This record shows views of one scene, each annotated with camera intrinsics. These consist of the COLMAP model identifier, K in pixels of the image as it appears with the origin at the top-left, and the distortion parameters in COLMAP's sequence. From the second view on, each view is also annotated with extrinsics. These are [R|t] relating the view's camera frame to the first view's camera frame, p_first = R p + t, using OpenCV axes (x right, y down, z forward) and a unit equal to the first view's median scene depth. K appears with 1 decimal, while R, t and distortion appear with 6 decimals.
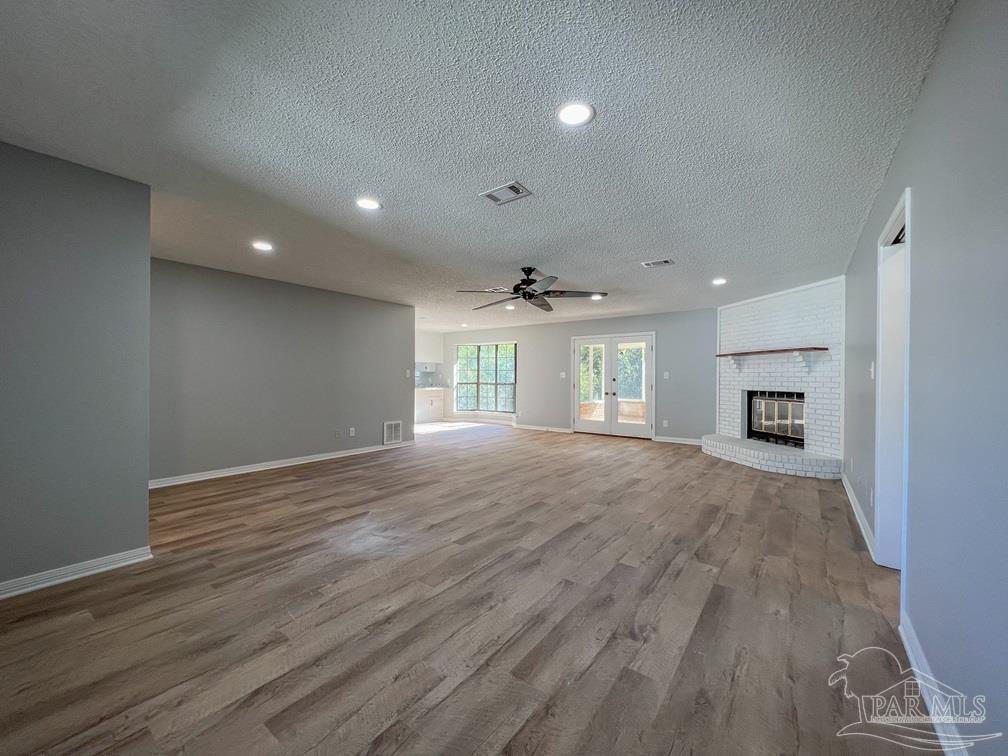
lens RADIAL K [[400.1, 0, 504.0], [0, 400.1, 378.0], [0, 0, 1]] dist [0.011325, -0.006195]
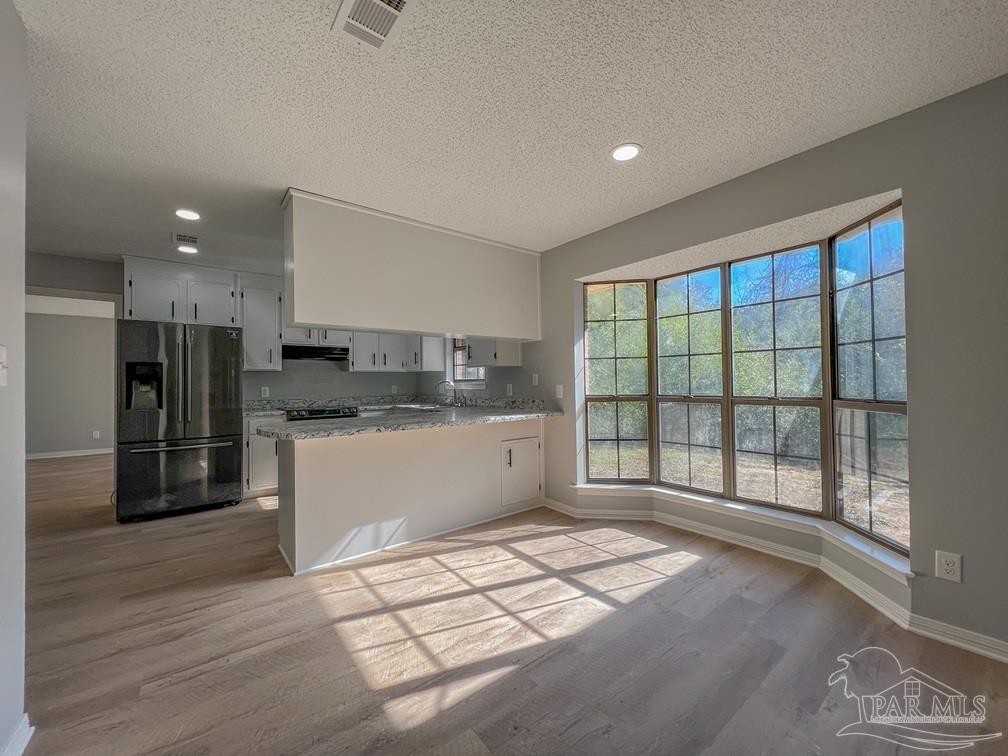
lens RADIAL K [[400.1, 0, 504.0], [0, 400.1, 378.0], [0, 0, 1]] dist [0.011325, -0.006195]
pose [[0.961475, -0.022377, -0.273979, -0.239191], [0.018629, 0.999694, -0.016275, 0.001114], [0.274259, 0.010544, 0.961598, 1.742007]]
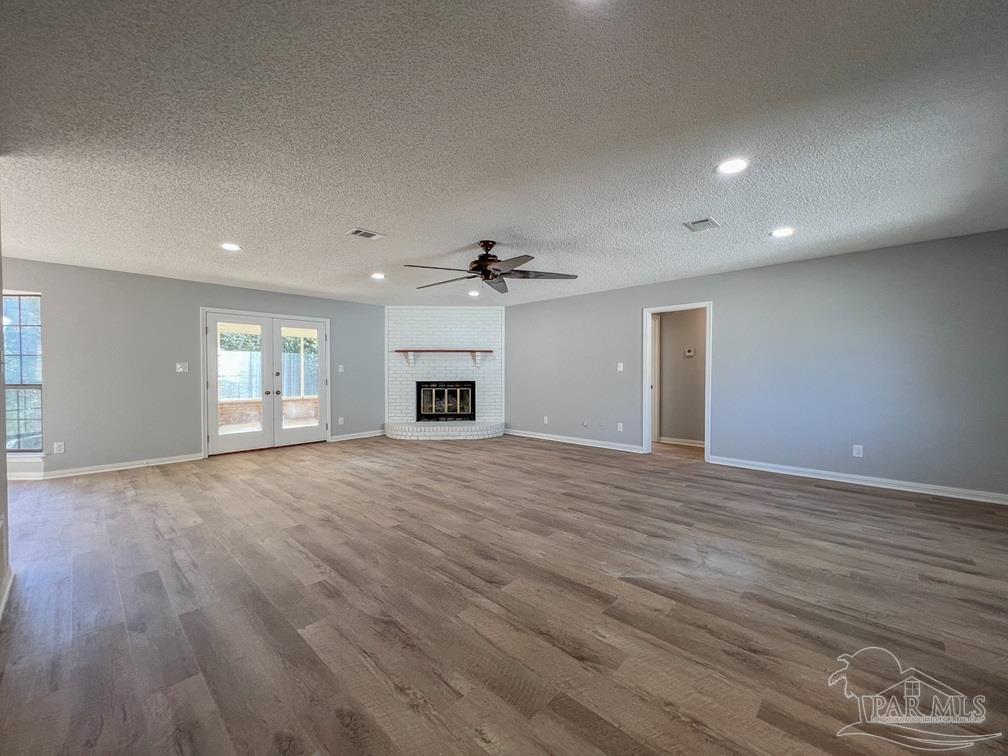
lens RADIAL K [[400.1, 0, 504.0], [0, 400.1, 378.0], [0, 0, 1]] dist [0.011325, -0.006195]
pose [[0.111507, -0.020509, 0.993552, -0.856642], [0.002935, 0.999789, 0.020308, -0.004745], [-0.993759, 0.000651, 0.111544, 0.956360]]
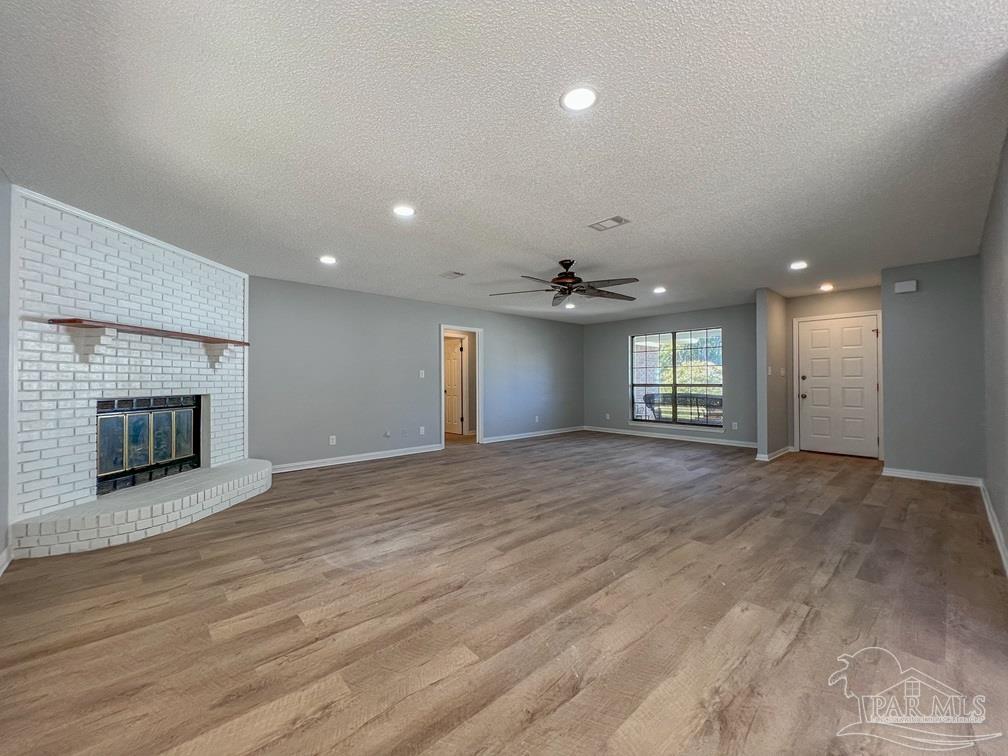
lens RADIAL K [[400.1, 0, 504.0], [0, 400.1, 378.0], [0, 0, 1]] dist [0.011325, -0.006195]
pose [[-0.980295, 0.002253, 0.197524, 0.019783], [0.000922, 0.999976, -0.006830, 0.012522], [-0.197535, -0.006514, -0.980274, 2.153557]]
